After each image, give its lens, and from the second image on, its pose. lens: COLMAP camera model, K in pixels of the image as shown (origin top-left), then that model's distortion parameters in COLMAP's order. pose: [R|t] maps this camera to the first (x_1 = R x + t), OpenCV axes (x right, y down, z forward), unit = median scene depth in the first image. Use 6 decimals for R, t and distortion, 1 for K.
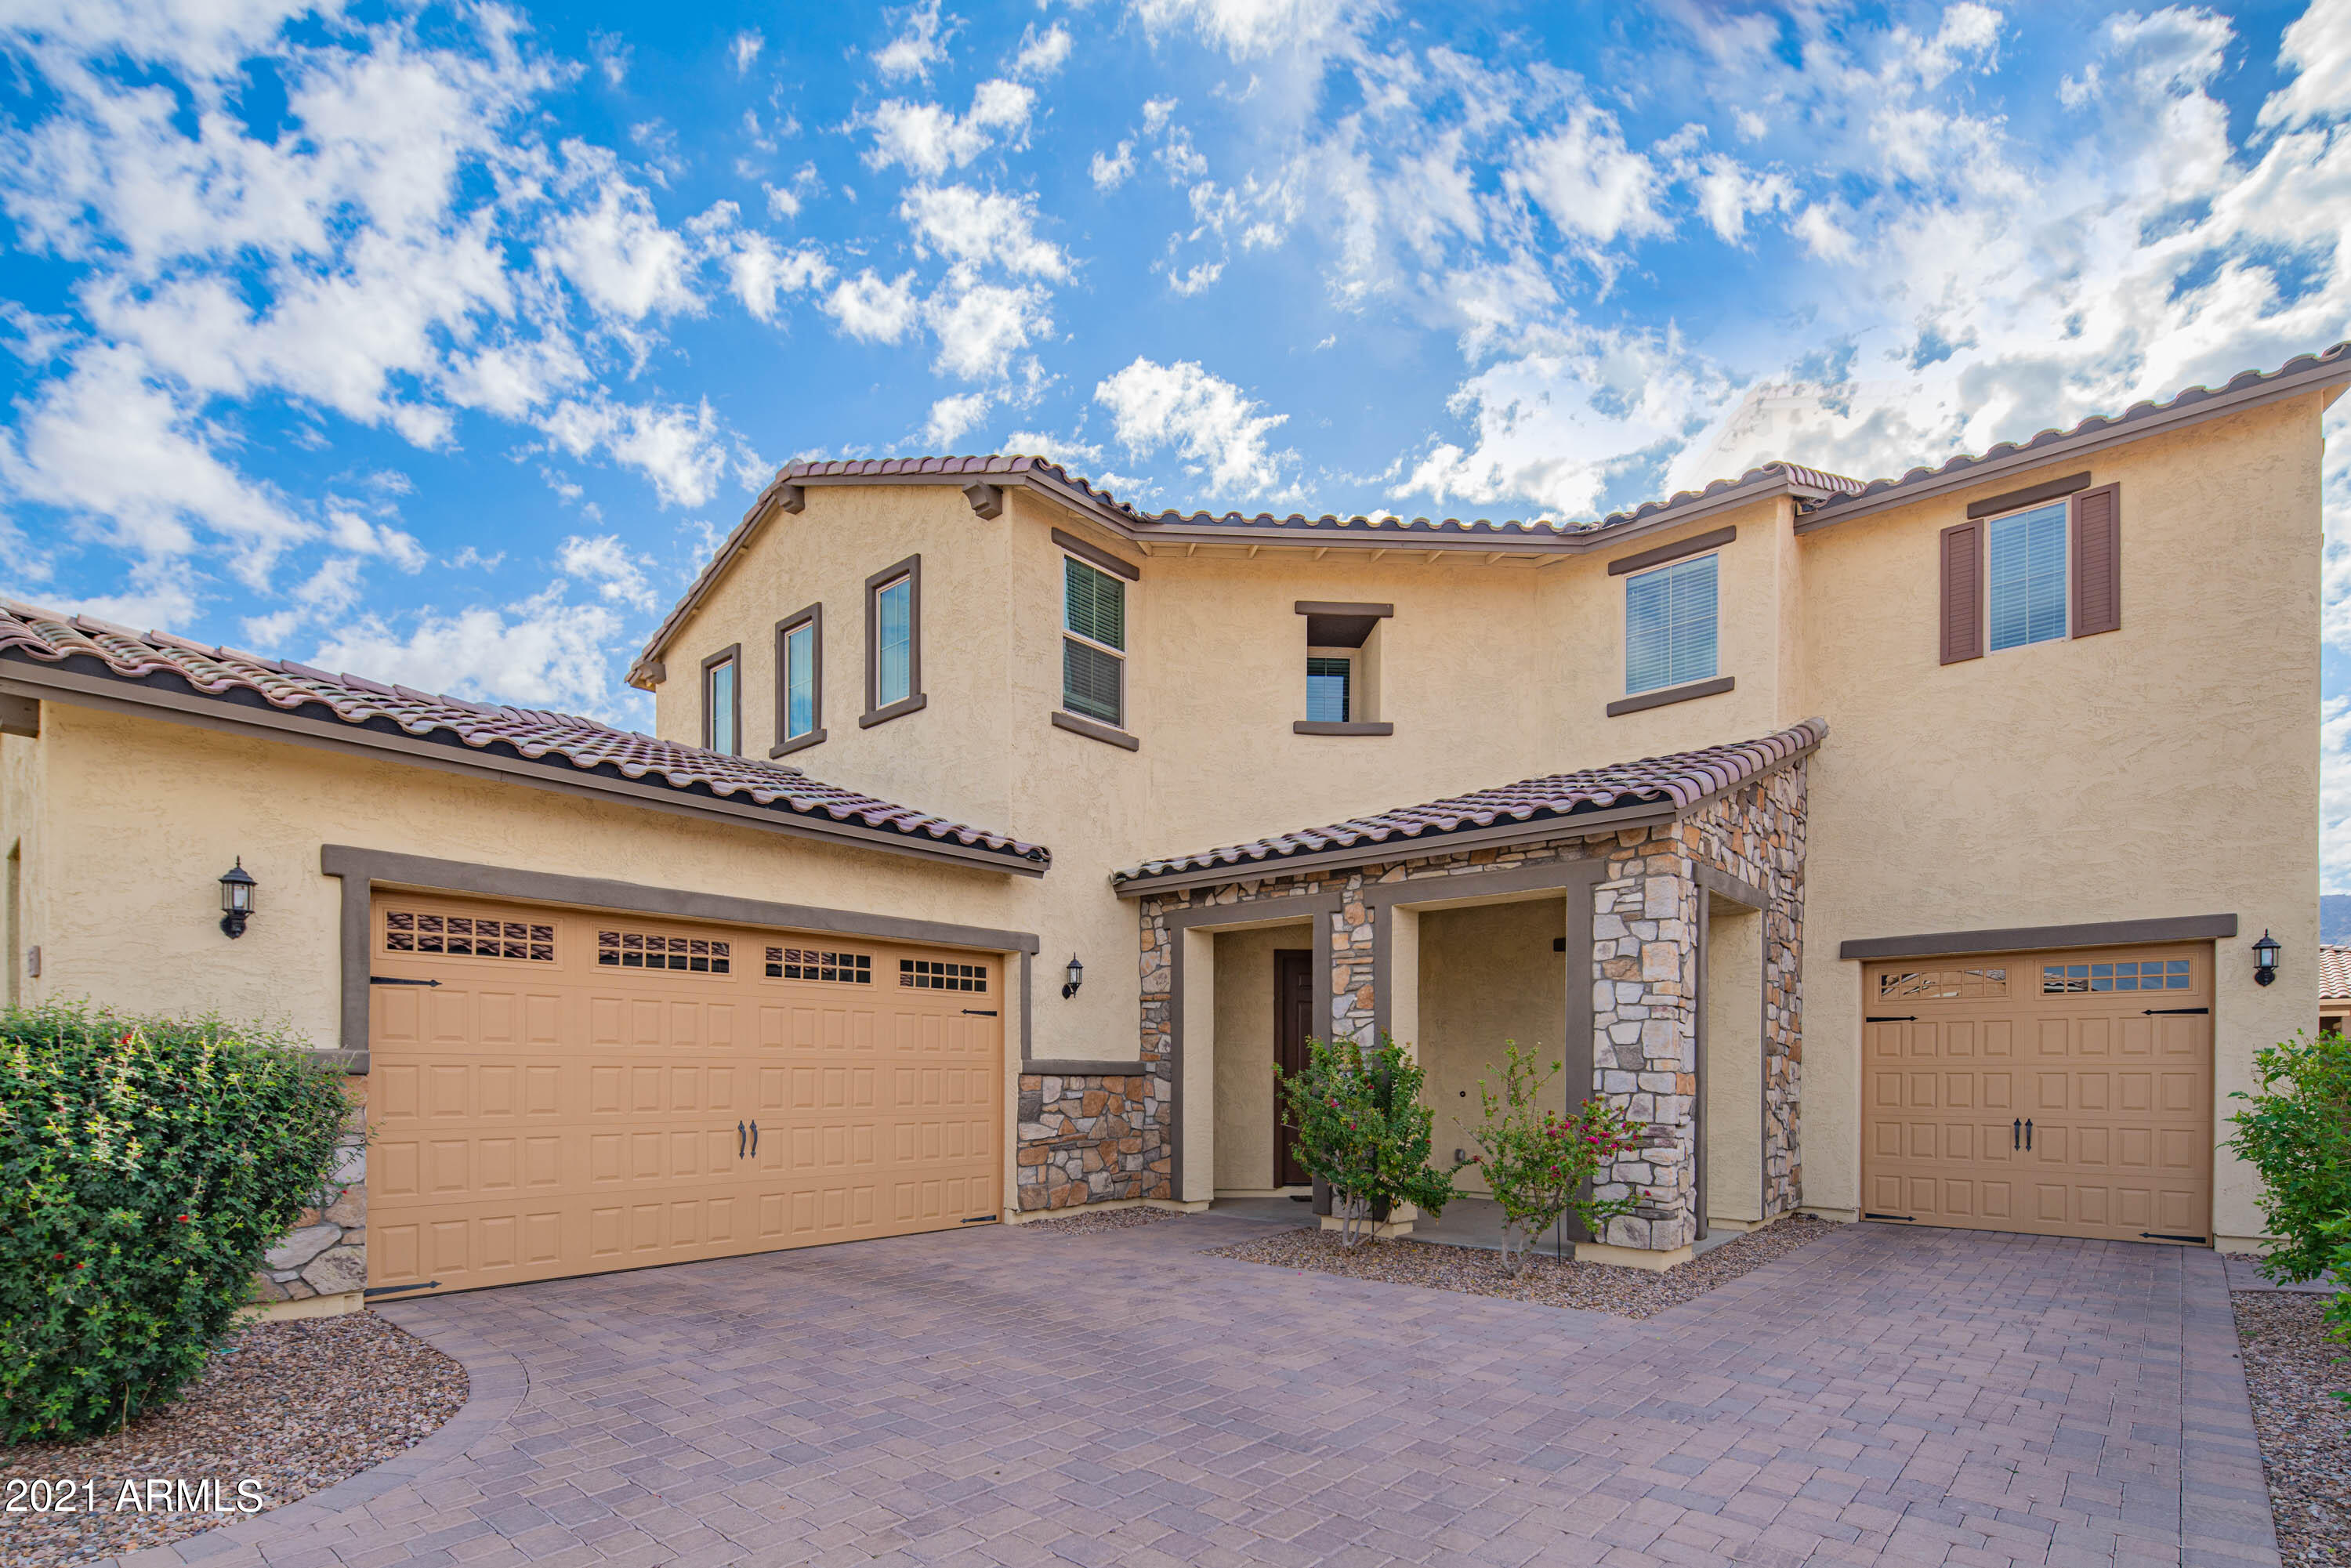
lens RADIAL K [[1123.6, 0, 1186.1], [0, 1123.6, 1083.8], [0, 0, 1]] dist [-0.001873, 0.000251]
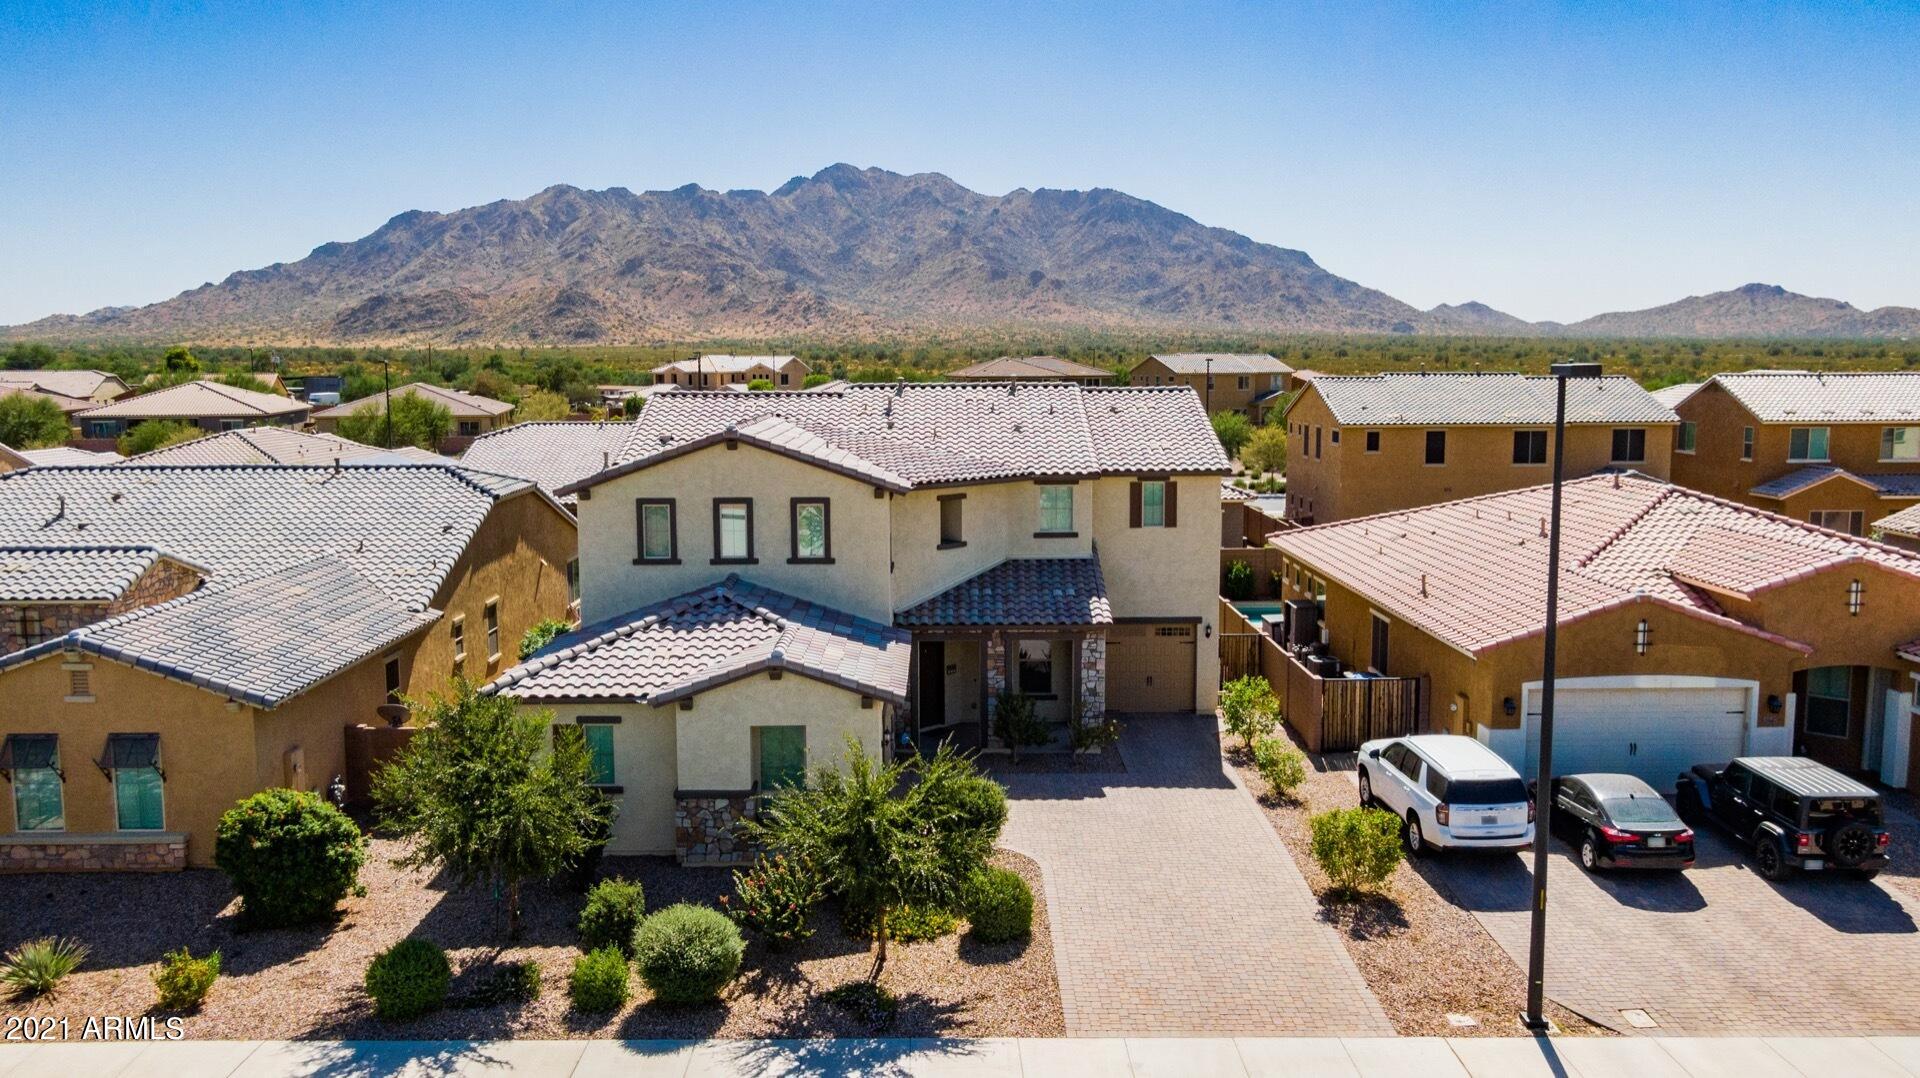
lens RADIAL K [[1465.3, 0, 956.7], [0, 1465.3, 536.3], [0, 0, 1]] dist [0.006343, -0.013614]
pose [[0.740067, -0.084512, 0.667202, -2.192705], [0.006893, 0.992974, 0.118130, -0.790833], [-0.672498, -0.082825, 0.735450, -1.499188]]
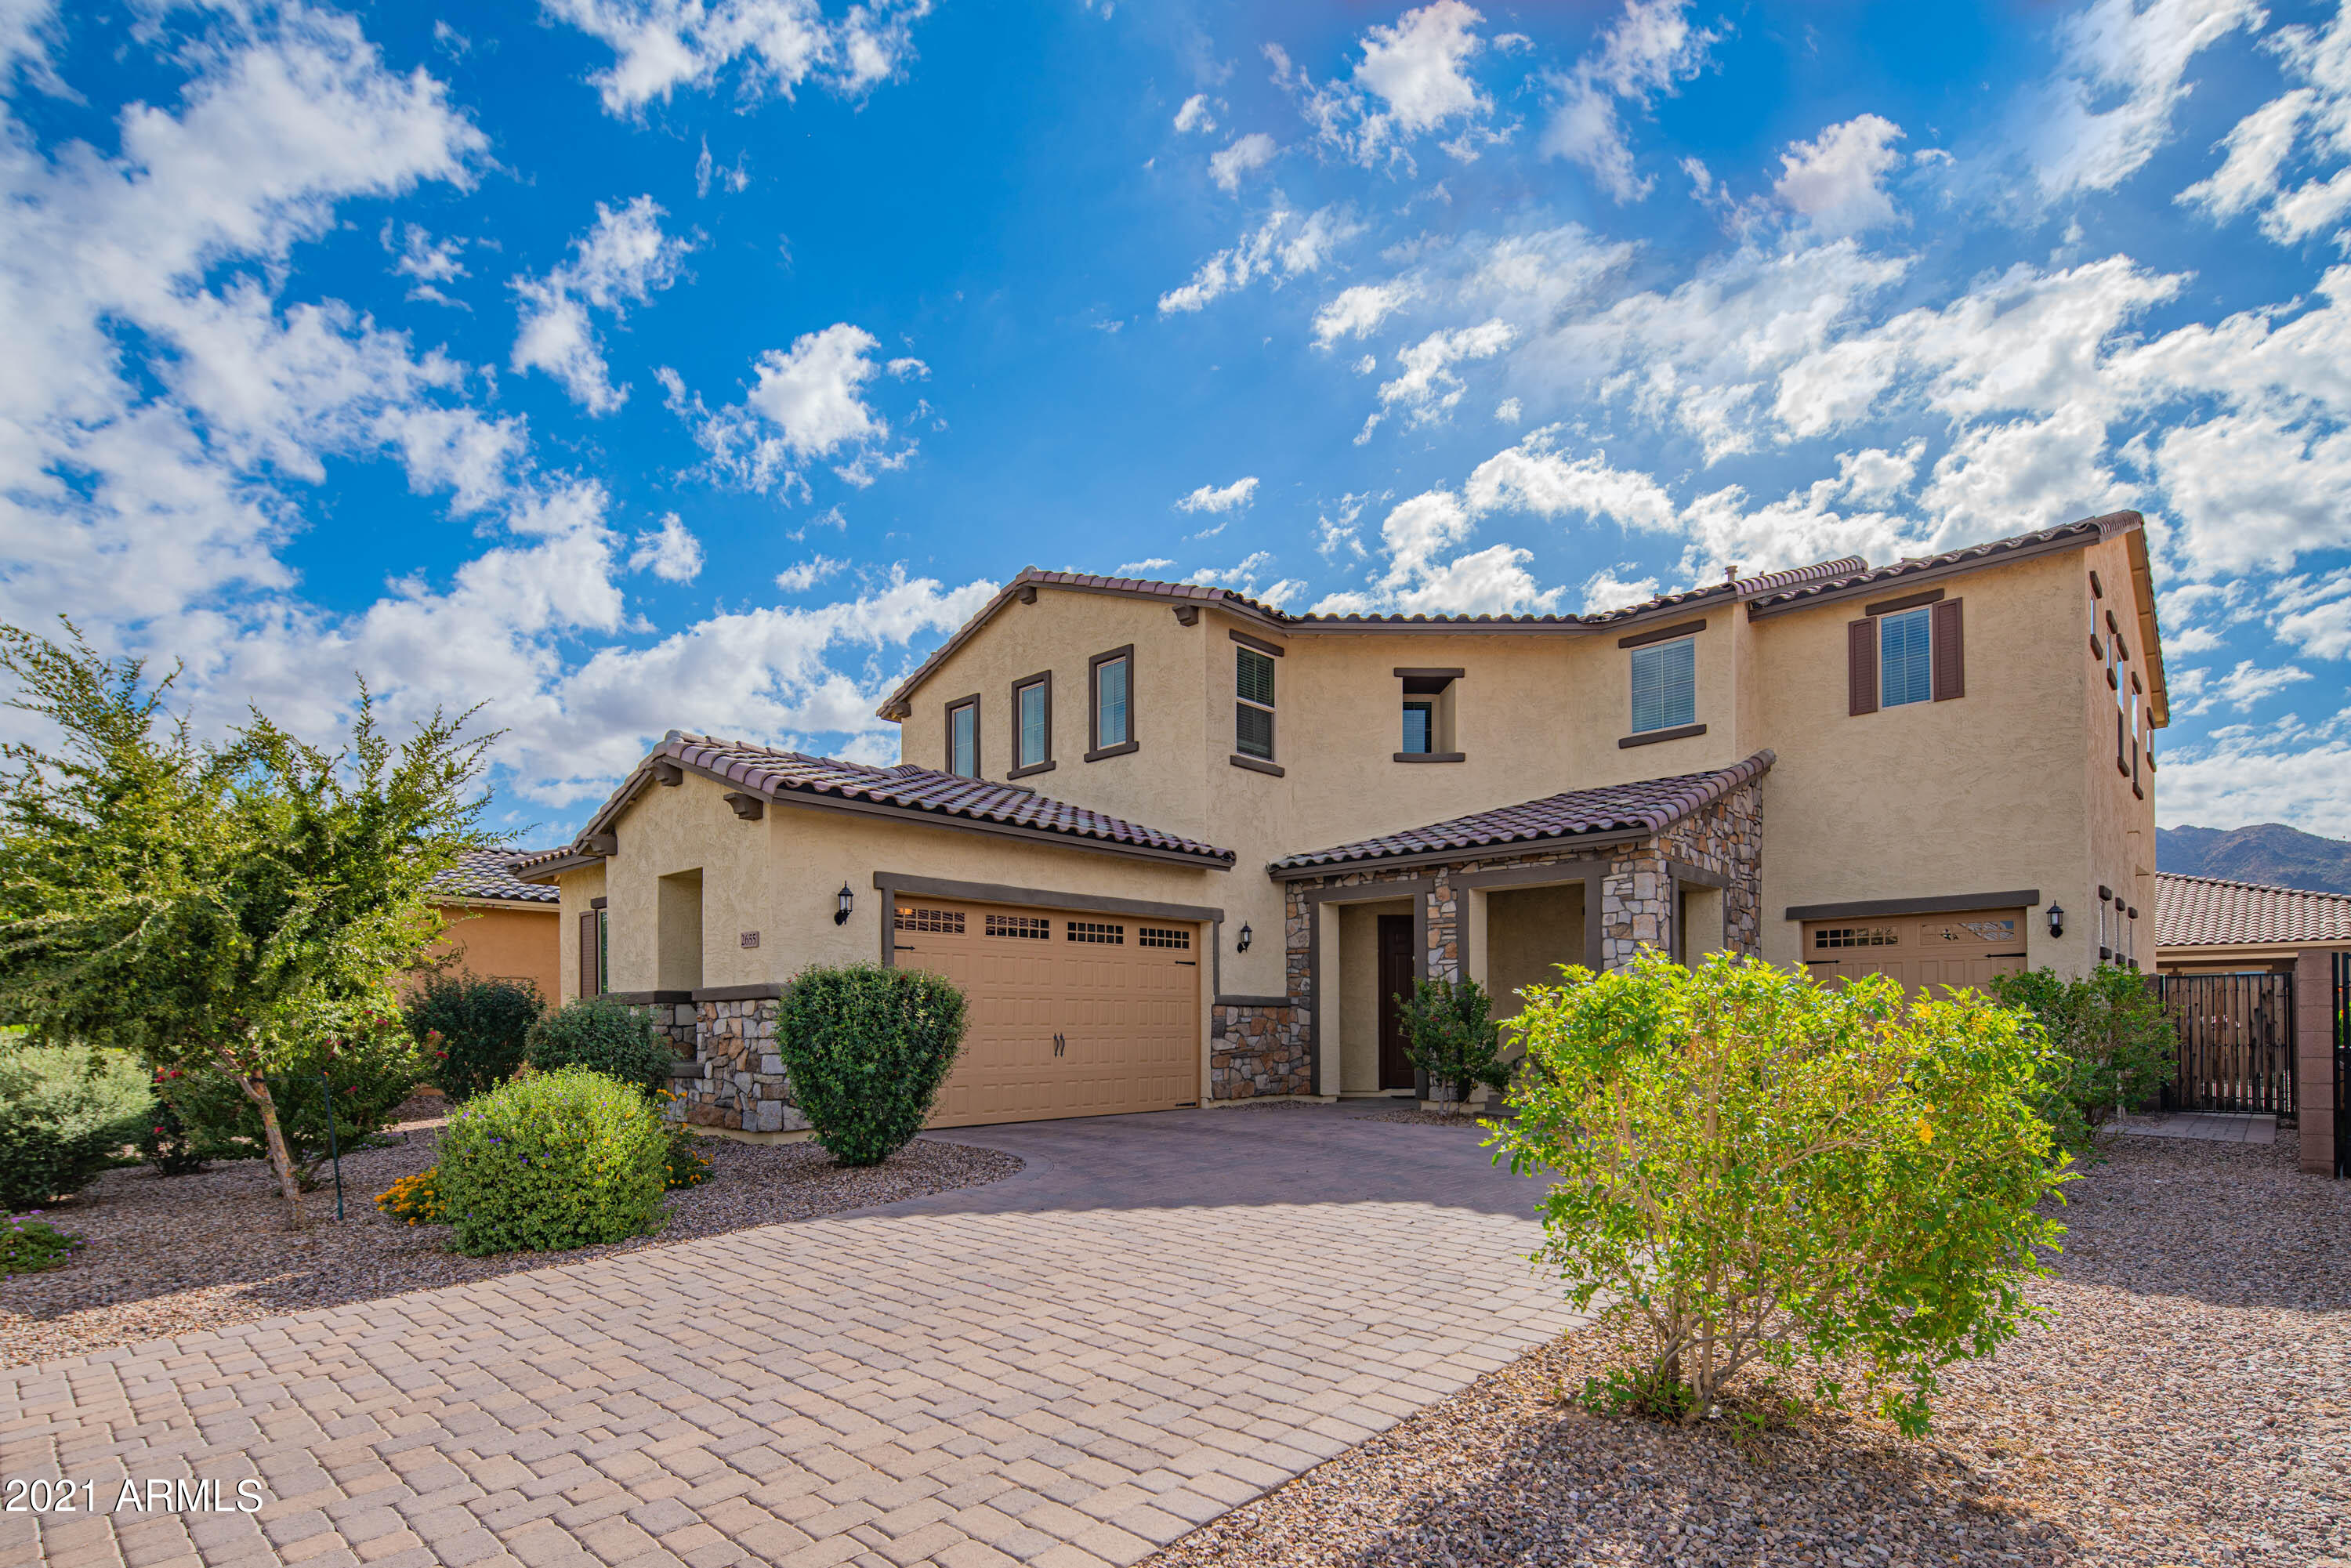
lens RADIAL K [[1153.9, 0, 1200.3], [0, 1153.9, 1014.0], [0, 0, 1]] dist [0.003102, 0.000347]
pose [[0.999576, -0.007278, -0.028181, -0.118966], [0.006756, 0.999804, -0.018600, 0.030434], [0.028311, 0.018402, 0.999430, -0.486813]]
